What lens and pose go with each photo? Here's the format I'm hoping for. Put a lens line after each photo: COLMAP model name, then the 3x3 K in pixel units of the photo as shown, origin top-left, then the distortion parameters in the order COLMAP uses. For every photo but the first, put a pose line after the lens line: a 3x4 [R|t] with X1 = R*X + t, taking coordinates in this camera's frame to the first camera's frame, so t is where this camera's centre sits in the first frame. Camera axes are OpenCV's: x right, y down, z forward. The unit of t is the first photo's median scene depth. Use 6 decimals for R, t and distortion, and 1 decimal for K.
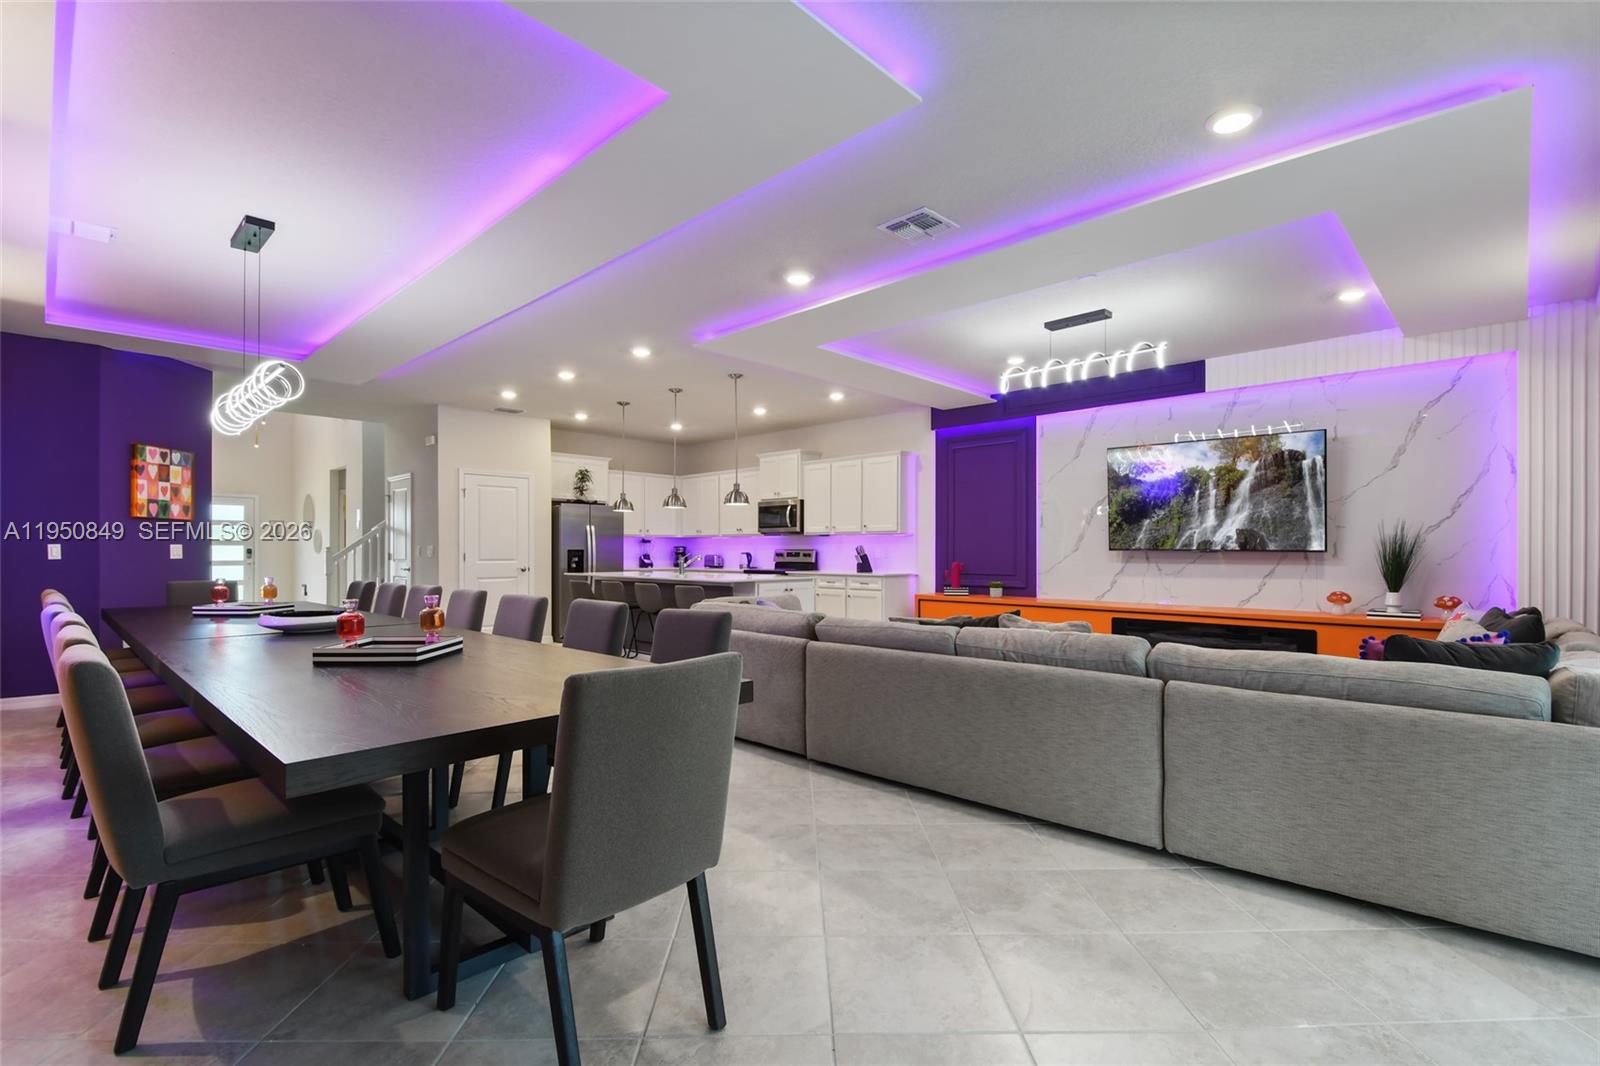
lens RADIAL K [[738.5, 0, 800.0], [0, 738.5, 533.0], [0, 0, 1]] dist [-0.000951, -0.000086]
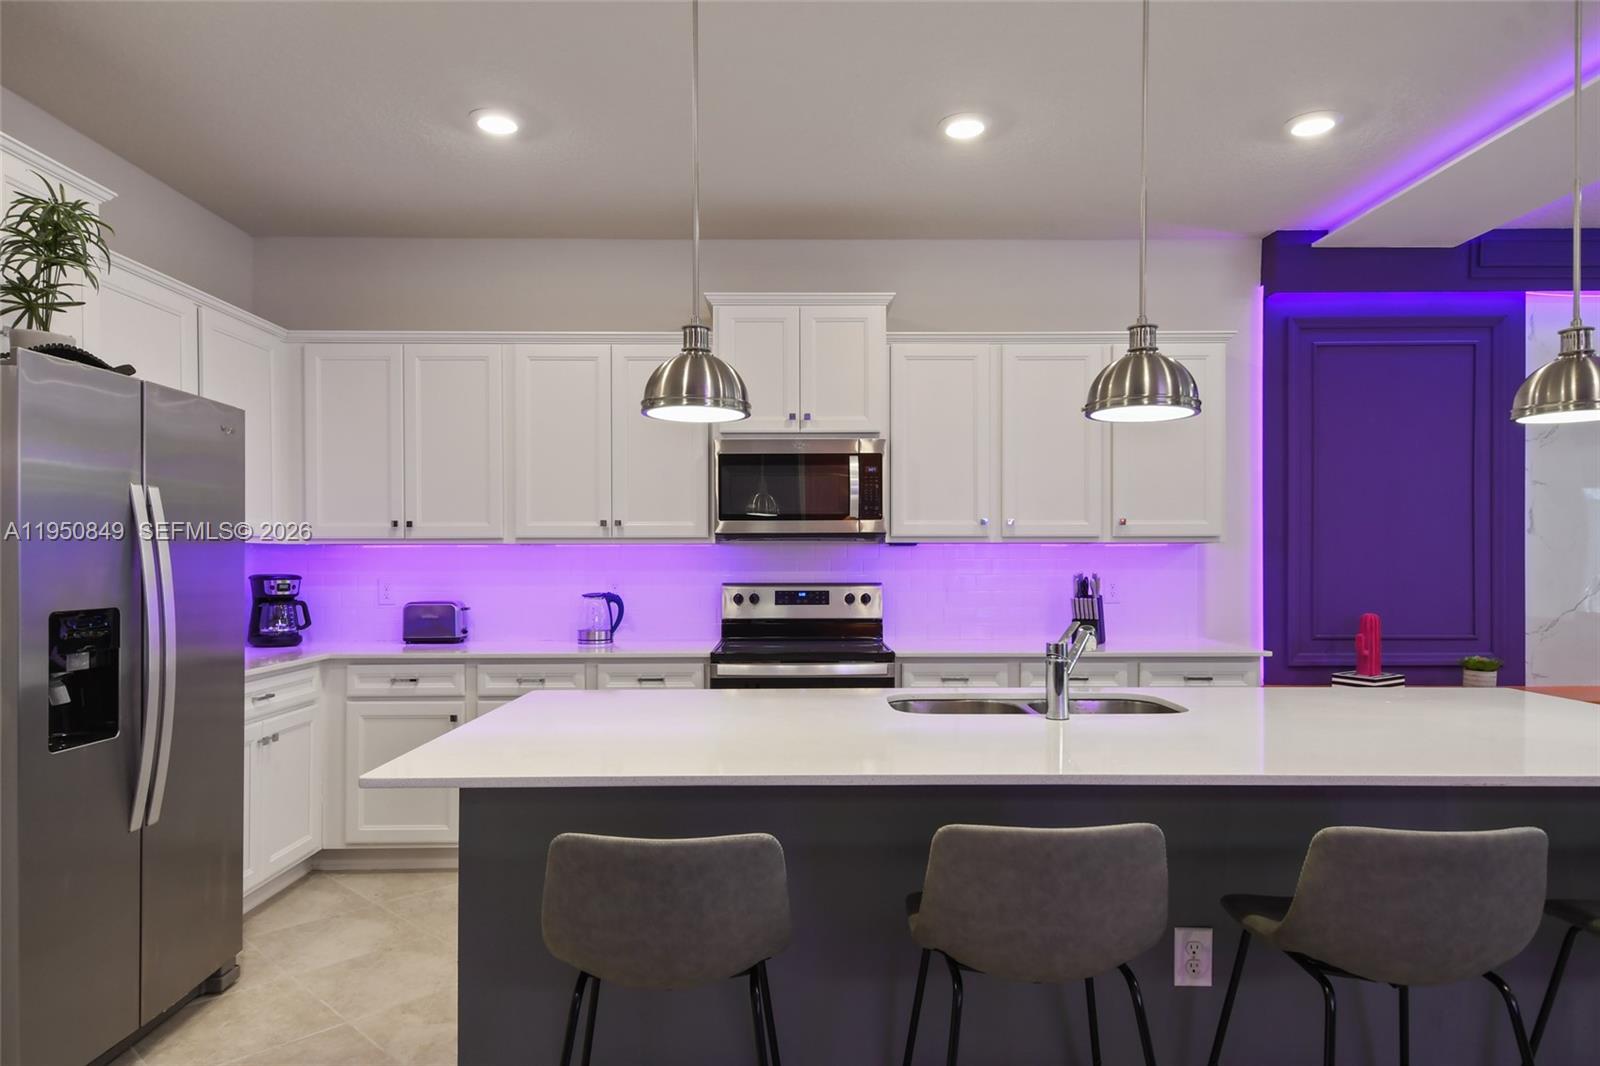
lens RADIAL K [[986.2, 0, 803.7], [0, 986.2, 560.9], [0, 0, 1]] dist [0.033041, -0.001802]
pose [[0.708773, -0.004030, 0.705425, -0.353996], [-0.013656, 0.999718, 0.019432, 0.002823], [-0.705304, -0.023406, 0.708518, 0.697477]]
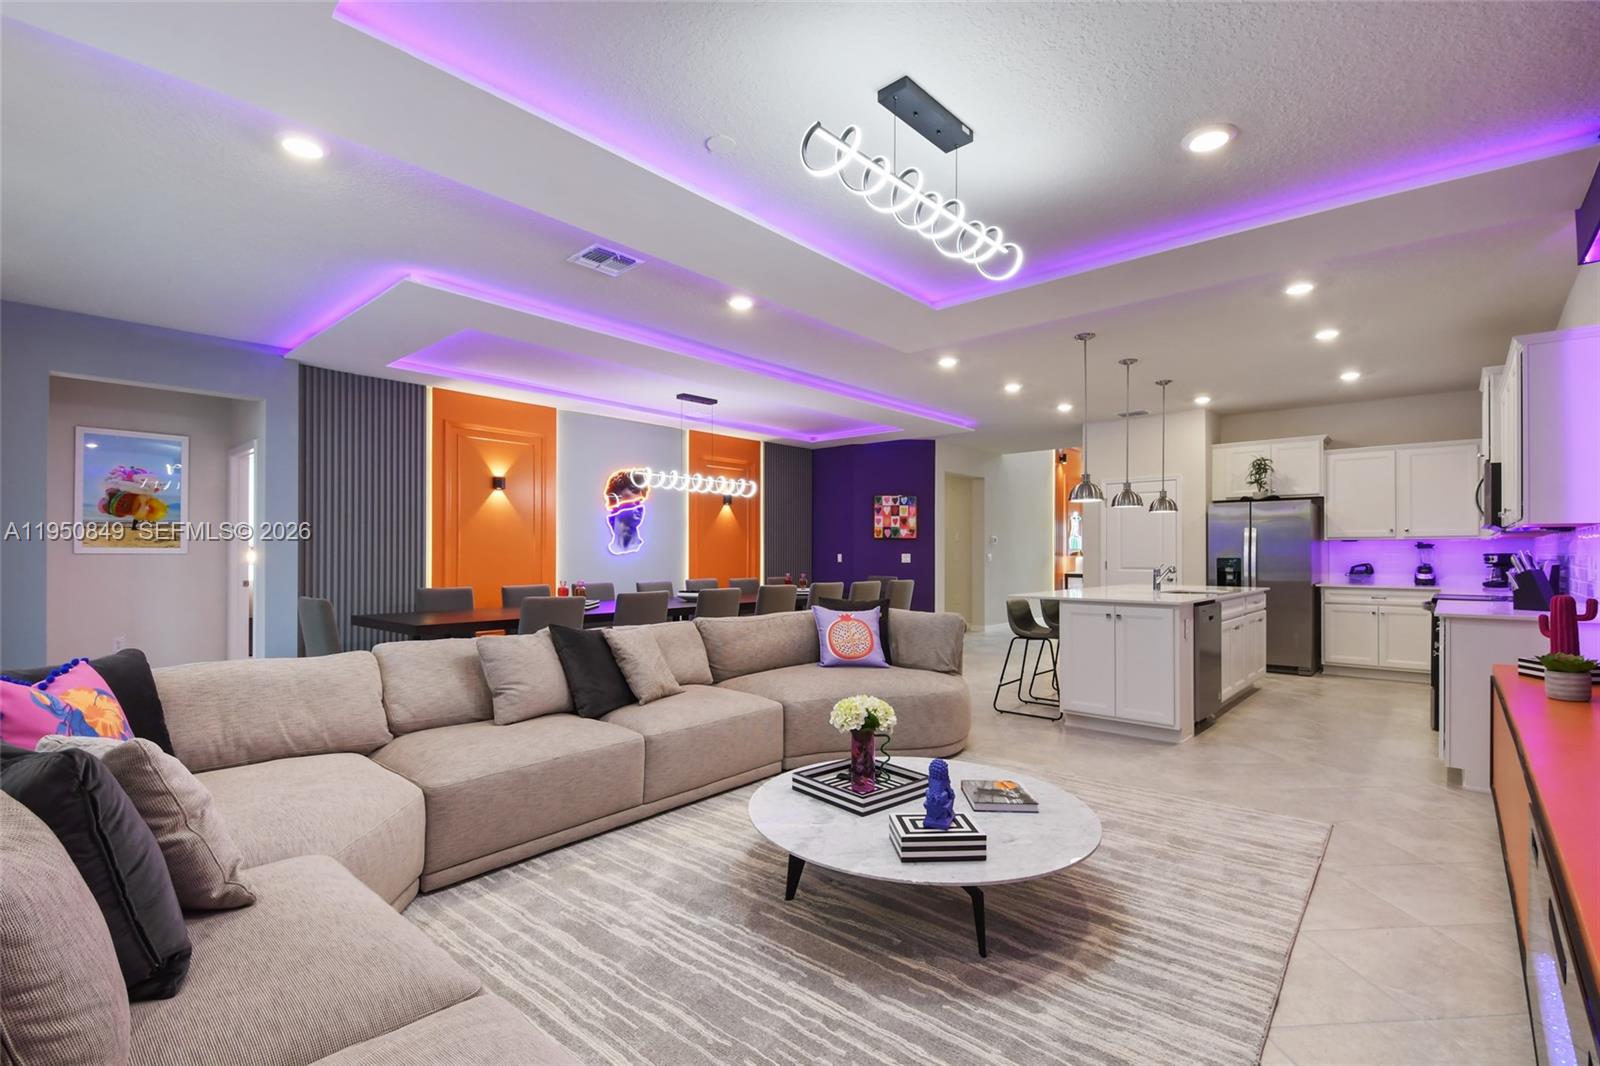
lens RADIAL K [[713.4, 0, 797.9], [0, 713.4, 552.0], [0, 0, 1]] dist [0.003610, -0.009562]
pose [[0.028896, -0.004923, -0.999570, 0.487913], [0.021359, 0.999763, -0.004307, 0.009025], [0.999354, -0.021225, 0.028995, 0.494660]]
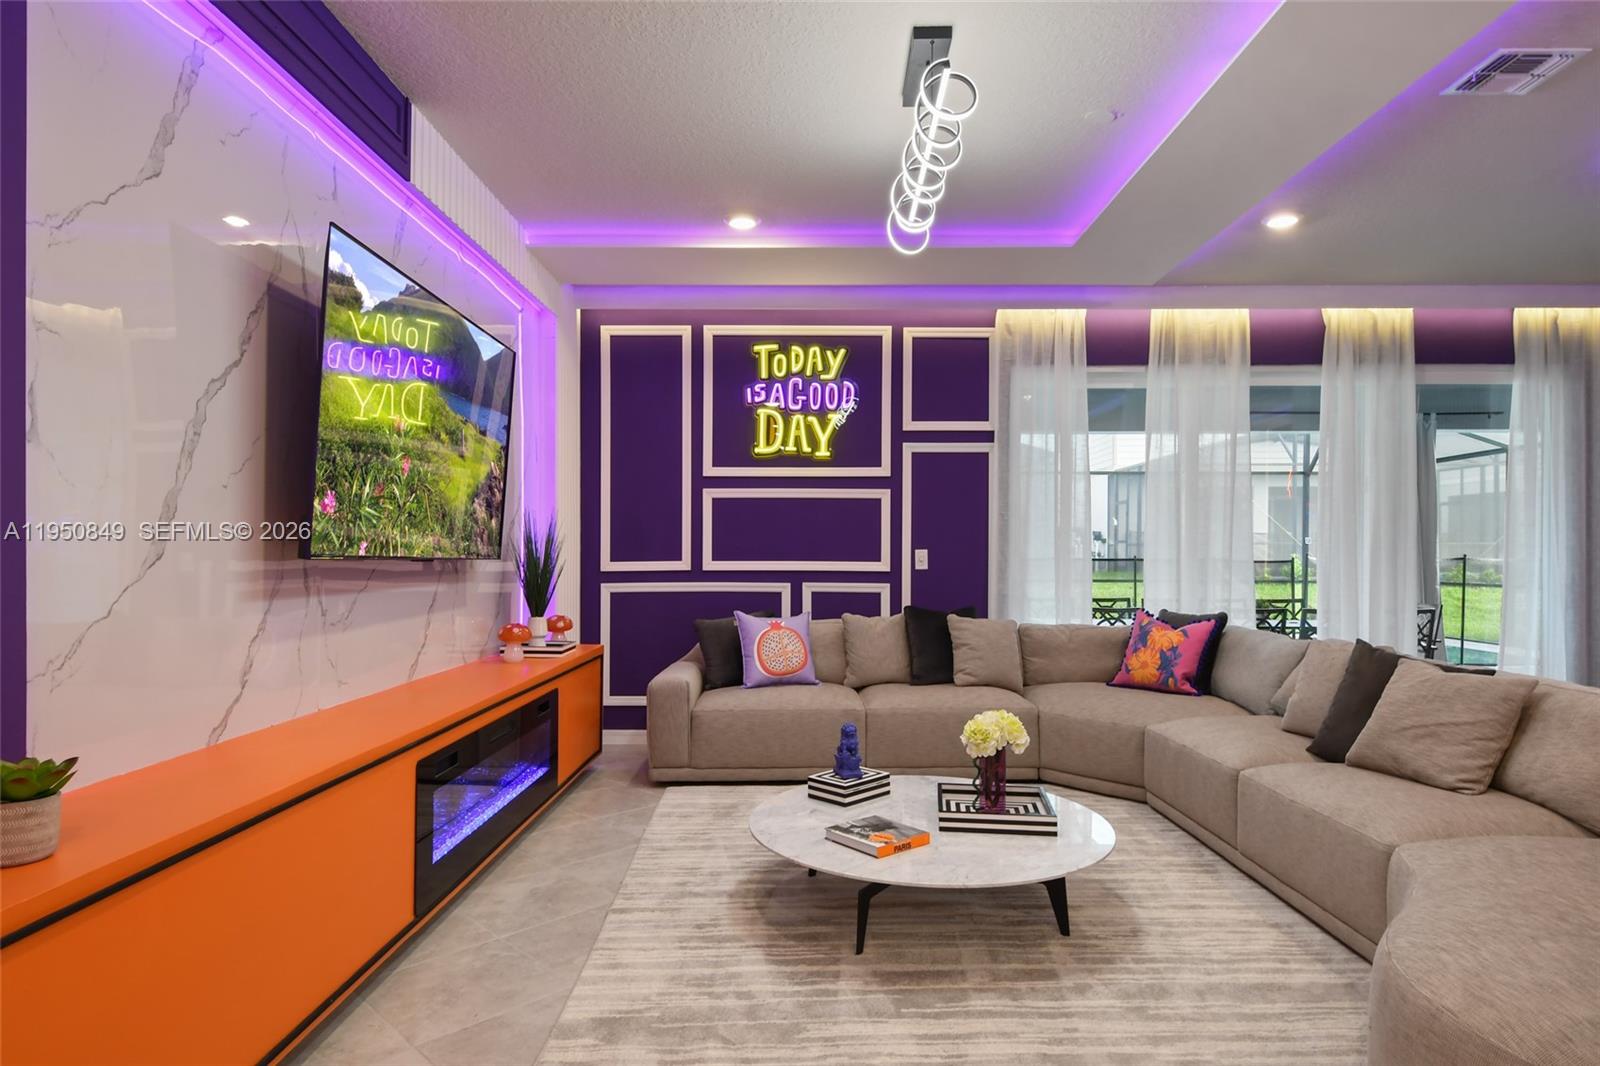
lens RADIAL K [[946.3, 0, 792.1], [0, 946.3, 554.9], [0, 0, 1]] dist [0.021876, -0.000175]
pose [[-0.684921, -0.005392, 0.728598, 0.001433], [-0.021079, 0.999701, -0.012417, 0.016425], [-0.728313, -0.023863, -0.684830, 0.816759]]
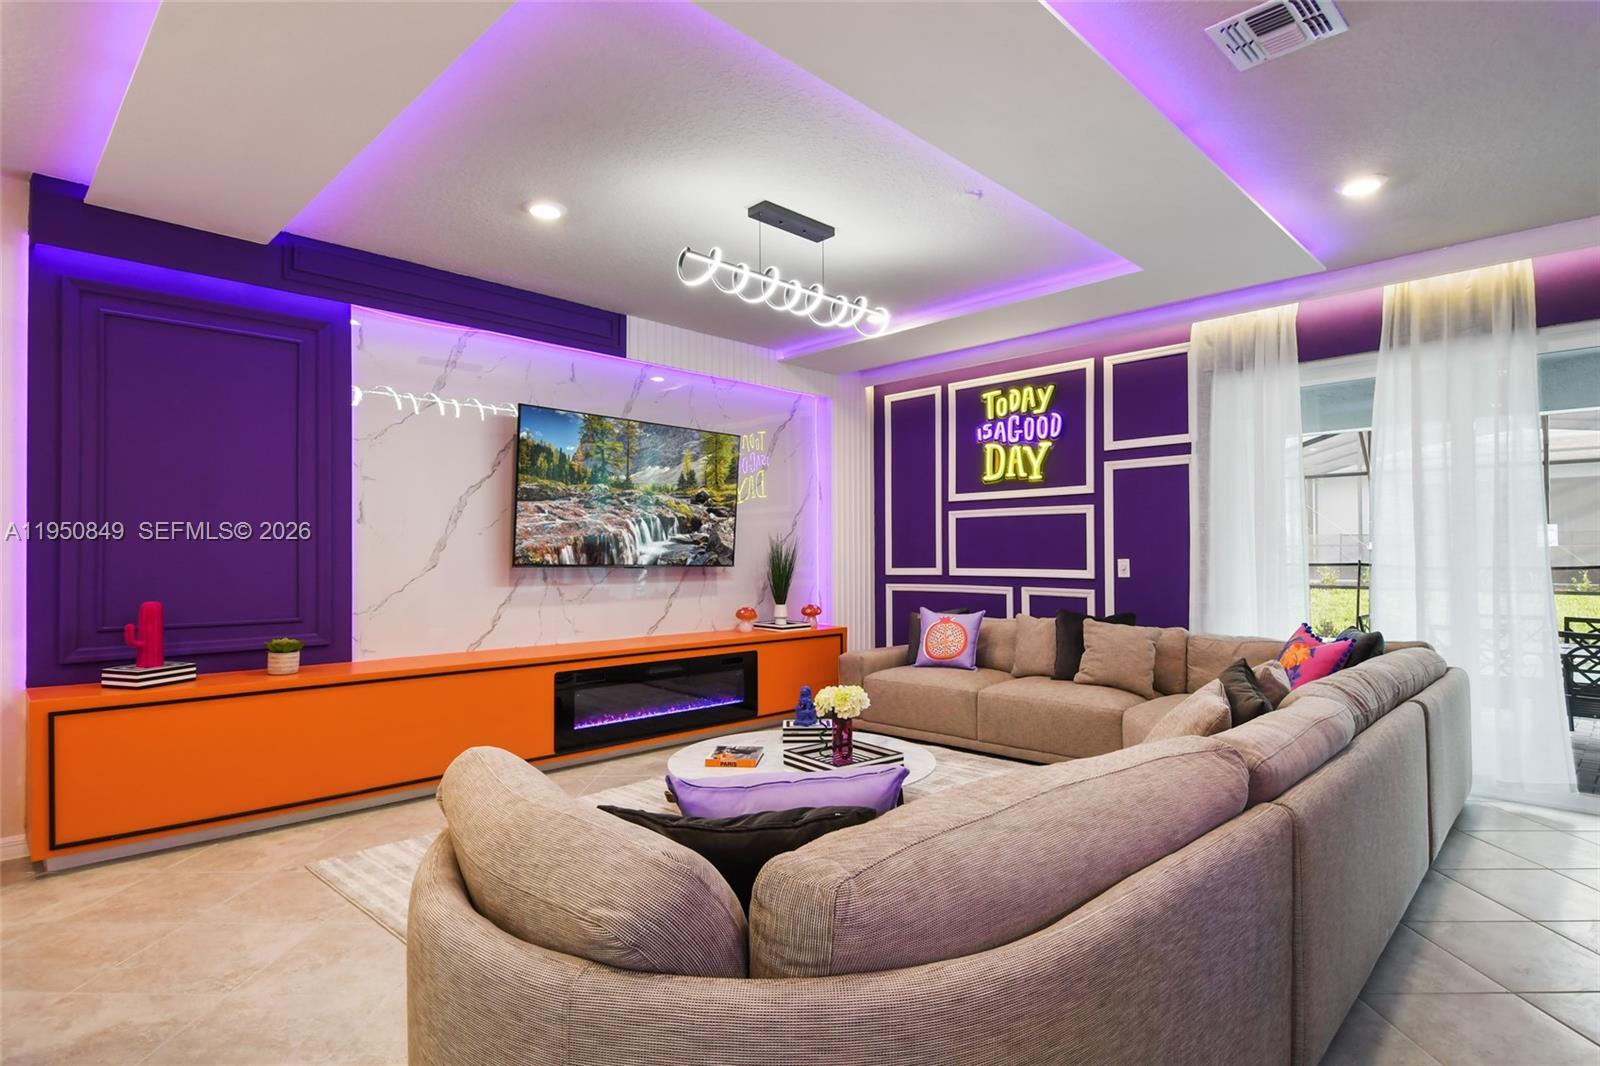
lens RADIAL K [[807.5, 0, 801.2], [0, 807.5, 544.4], [0, 0, 1]] dist [0.012679, -0.000971]
pose [[0.028181, 0.012620, 0.999523, -0.185514], [-0.023160, 0.999660, -0.011968, 0.005128], [-0.999335, -0.022811, 0.028464, 0.537867]]
